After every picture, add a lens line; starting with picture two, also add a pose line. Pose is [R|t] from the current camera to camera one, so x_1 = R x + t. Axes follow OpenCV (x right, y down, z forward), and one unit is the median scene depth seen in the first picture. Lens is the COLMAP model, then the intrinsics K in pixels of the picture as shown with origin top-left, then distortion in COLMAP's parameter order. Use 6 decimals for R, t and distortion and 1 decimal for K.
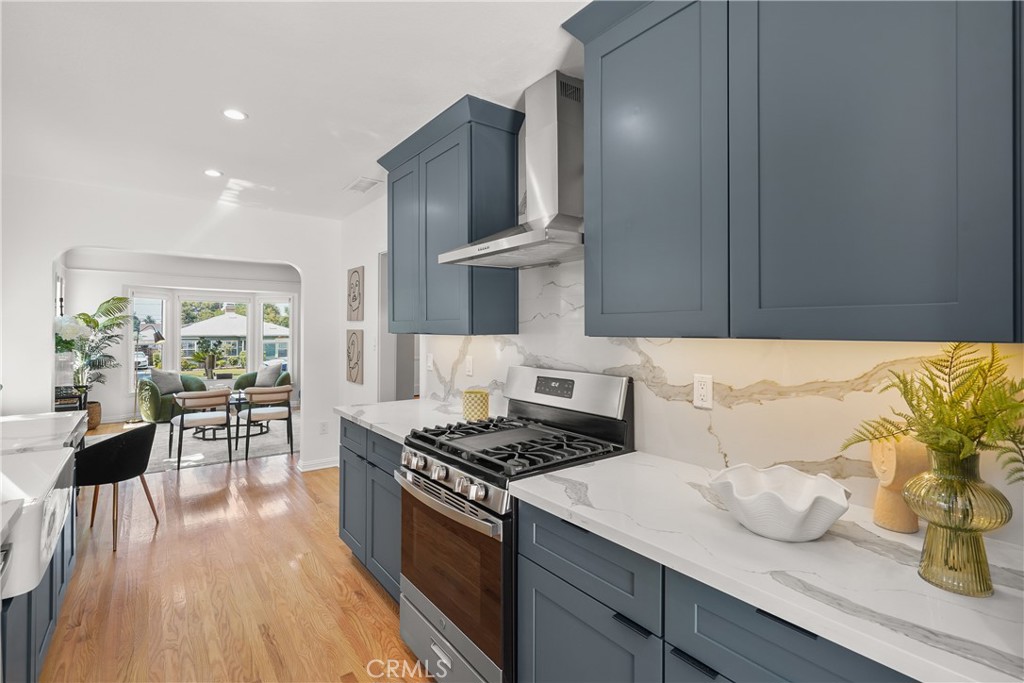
lens RADIAL K [[471.7, 0, 517.0], [0, 471.7, 332.2], [0, 0, 1]] dist [-0.002318, -0.001714]
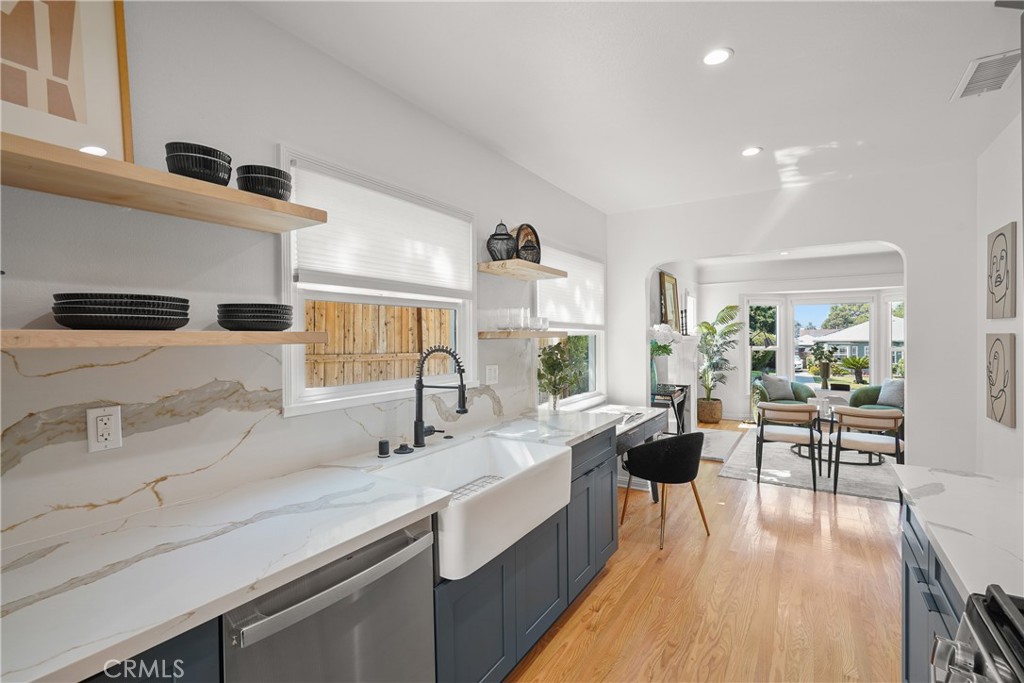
lens RADIAL K [[468.4, 0, 512.0], [0, 468.4, 341.5], [0, 0, 1]] dist [0.000286, 0.000249]
pose [[0.333263, 0.004485, -0.942823, 0.005002], [0.004409, 0.999970, 0.006315, -0.001197], [0.942824, -0.006262, 0.333233, 0.172649]]
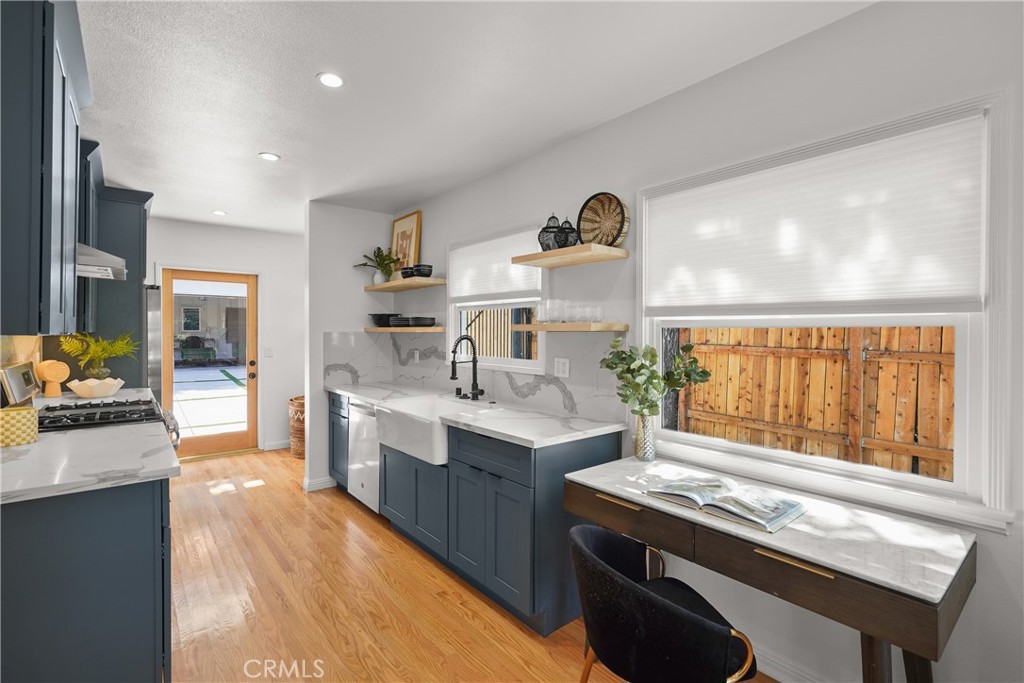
lens RADIAL K [[471.7, 0, 517.0], [0, 471.7, 332.2], [0, 0, 1]] dist [-0.002318, -0.001714]
pose [[-0.999584, -0.009460, -0.027243, -0.384953], [-0.009475, 0.999955, 0.000401, -0.000451], [0.027238, 0.000659, -0.999629, 0.782334]]
